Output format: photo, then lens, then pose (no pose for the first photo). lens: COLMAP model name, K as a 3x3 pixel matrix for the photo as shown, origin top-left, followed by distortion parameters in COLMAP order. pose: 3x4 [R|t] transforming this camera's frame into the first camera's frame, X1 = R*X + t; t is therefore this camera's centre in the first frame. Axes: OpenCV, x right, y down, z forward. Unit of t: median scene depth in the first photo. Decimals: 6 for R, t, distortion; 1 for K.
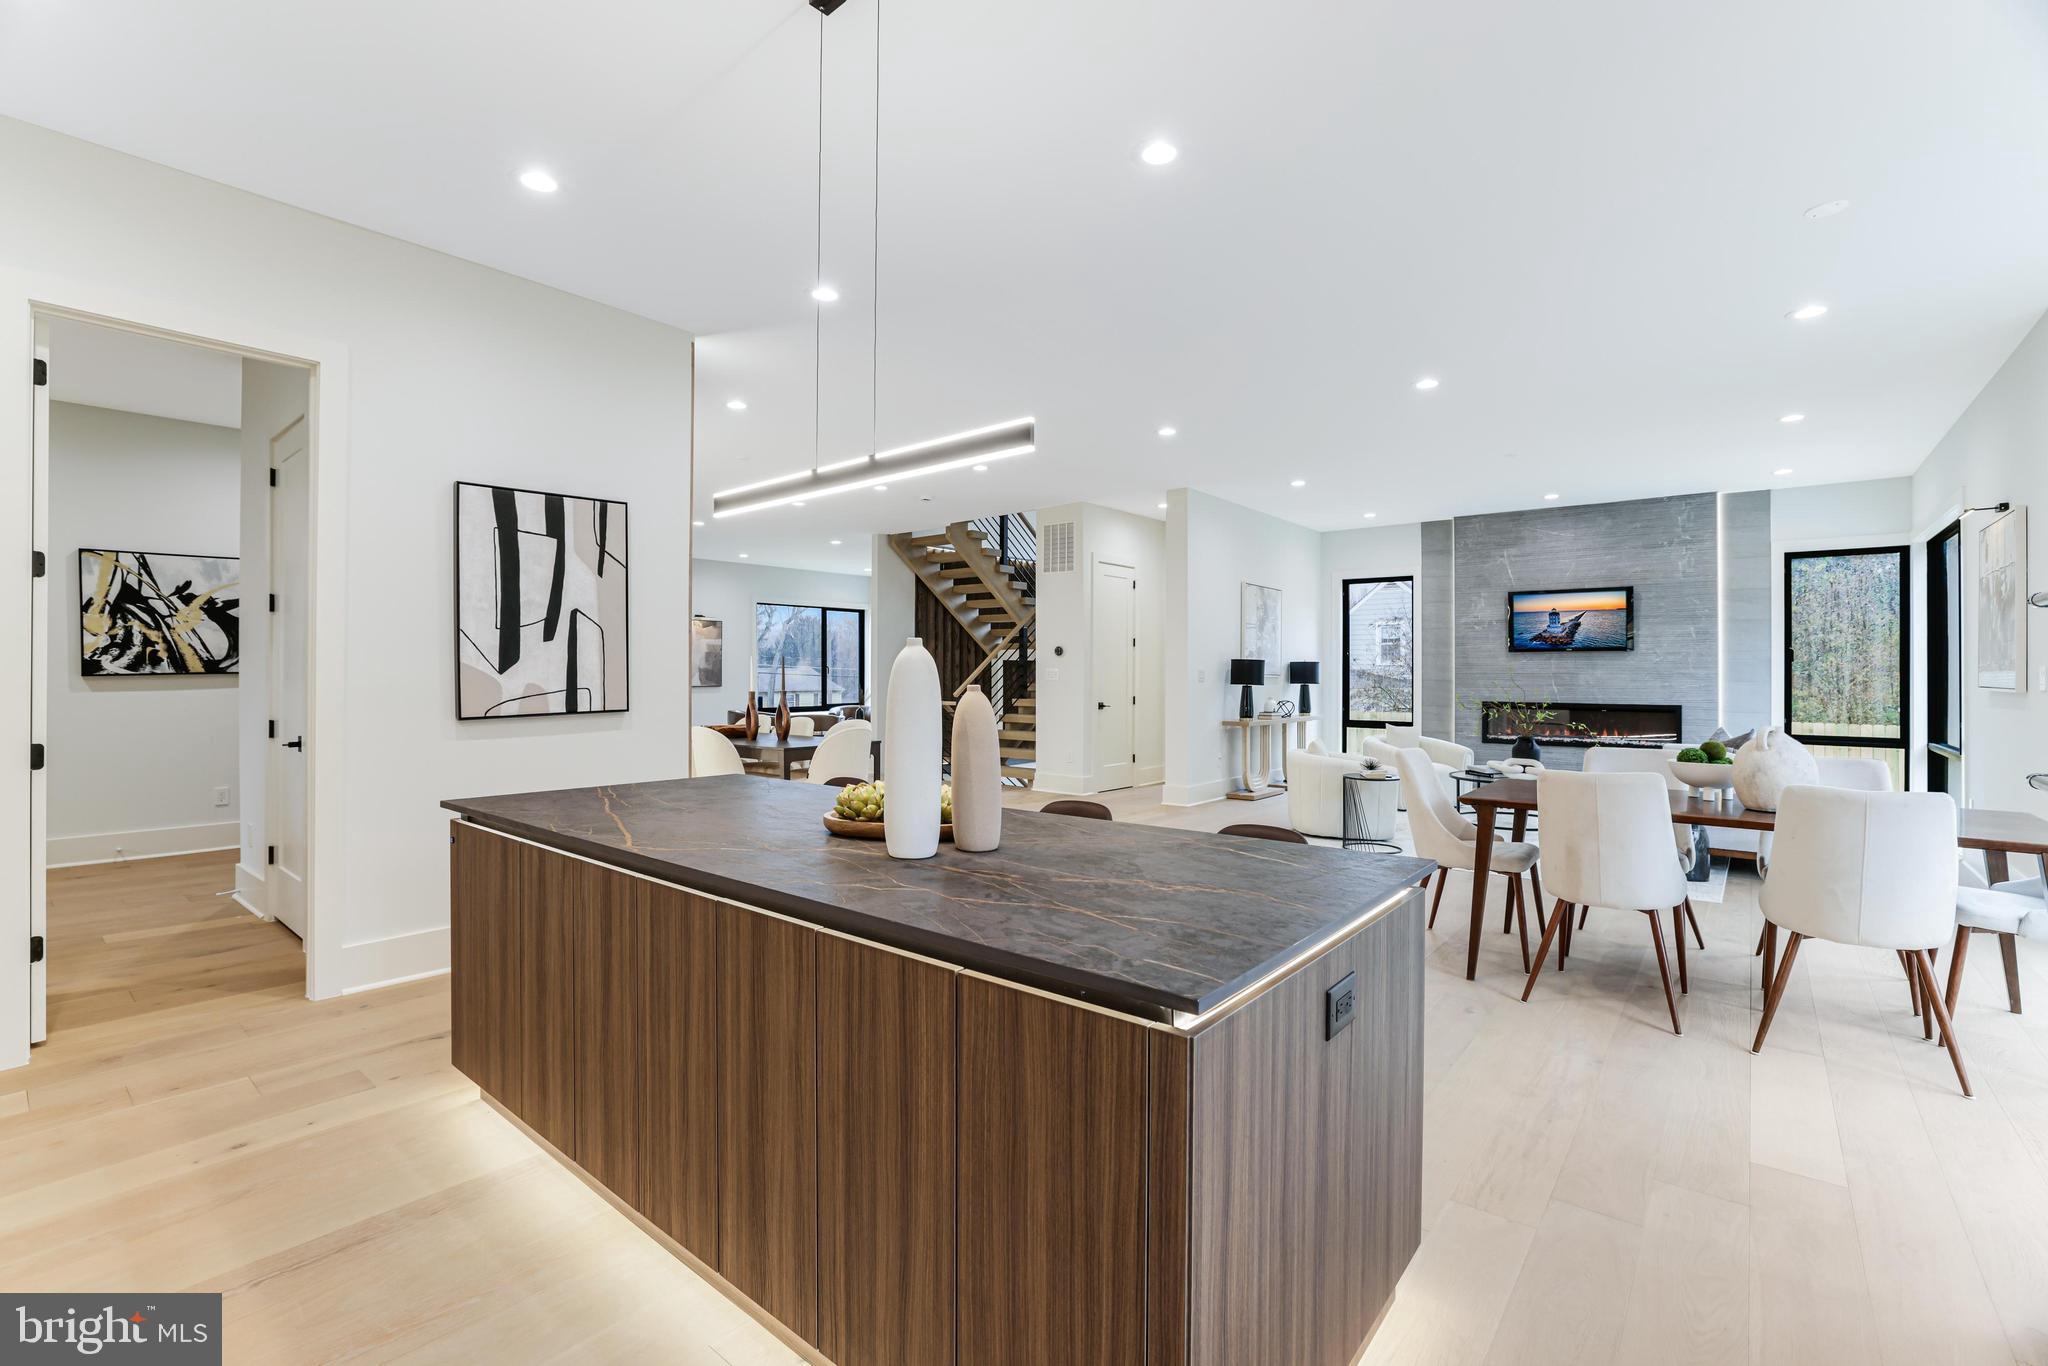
lens RADIAL K [[896.8, 0, 1014.6], [0, 896.8, 667.5], [0, 0, 1]] dist [-0.043872, 0.011965]
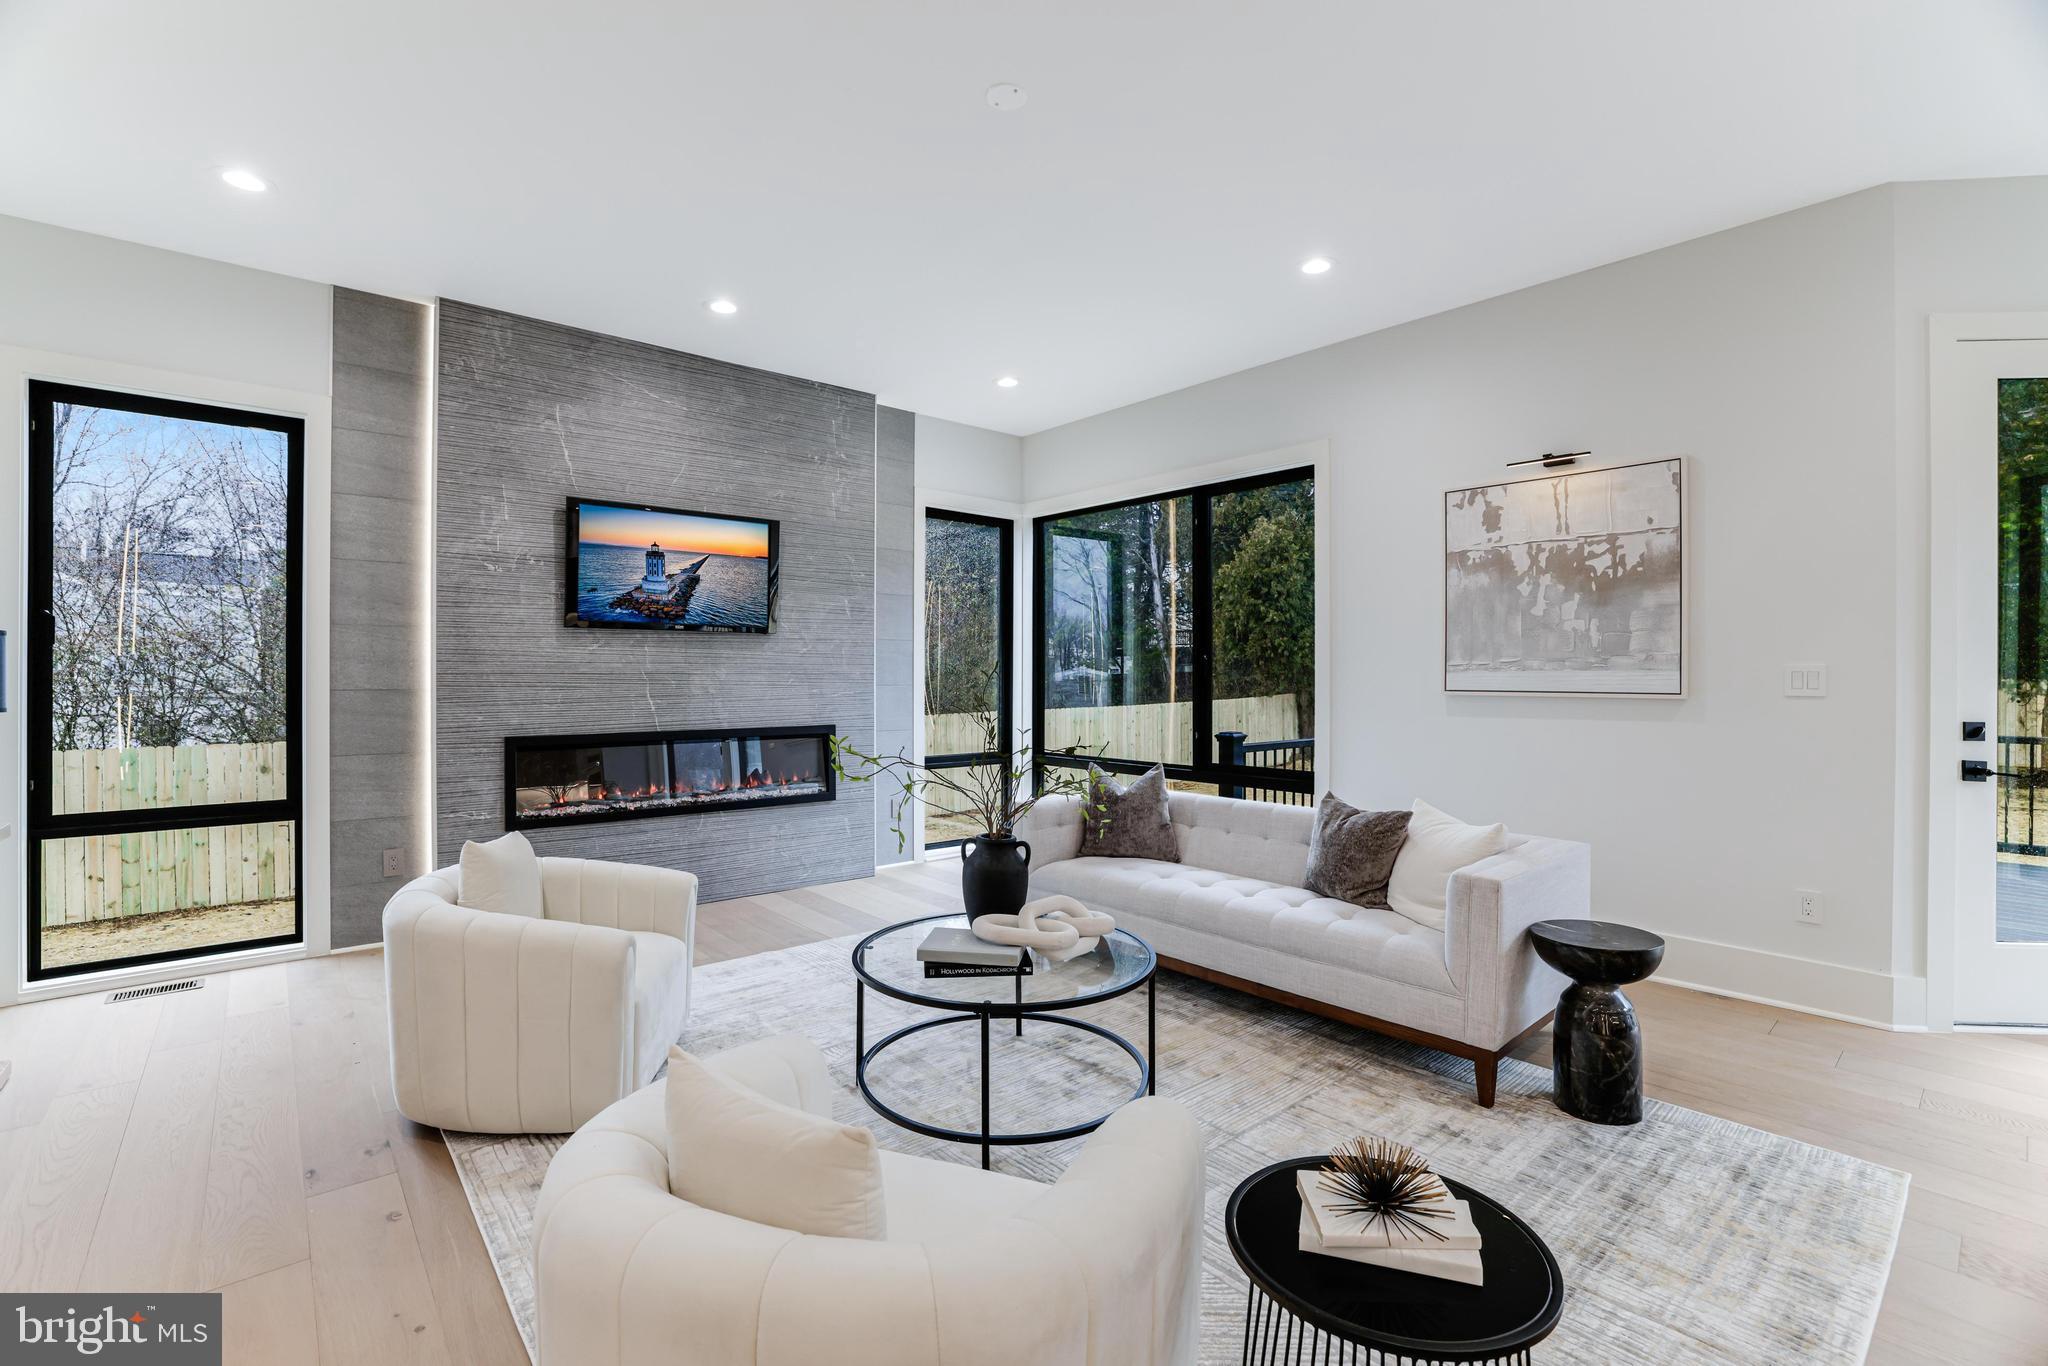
lens RADIAL K [[896.8, 0, 1002.4], [0, 896.8, 675.0], [0, 0, 1]] dist [-0.043872, 0.011965]
pose [[0.168683, -0.002535, 0.985667, 0.144933], [-0.005748, 0.999977, 0.003555, 0.004777], [-0.985654, -0.006265, 0.168664, 0.718462]]
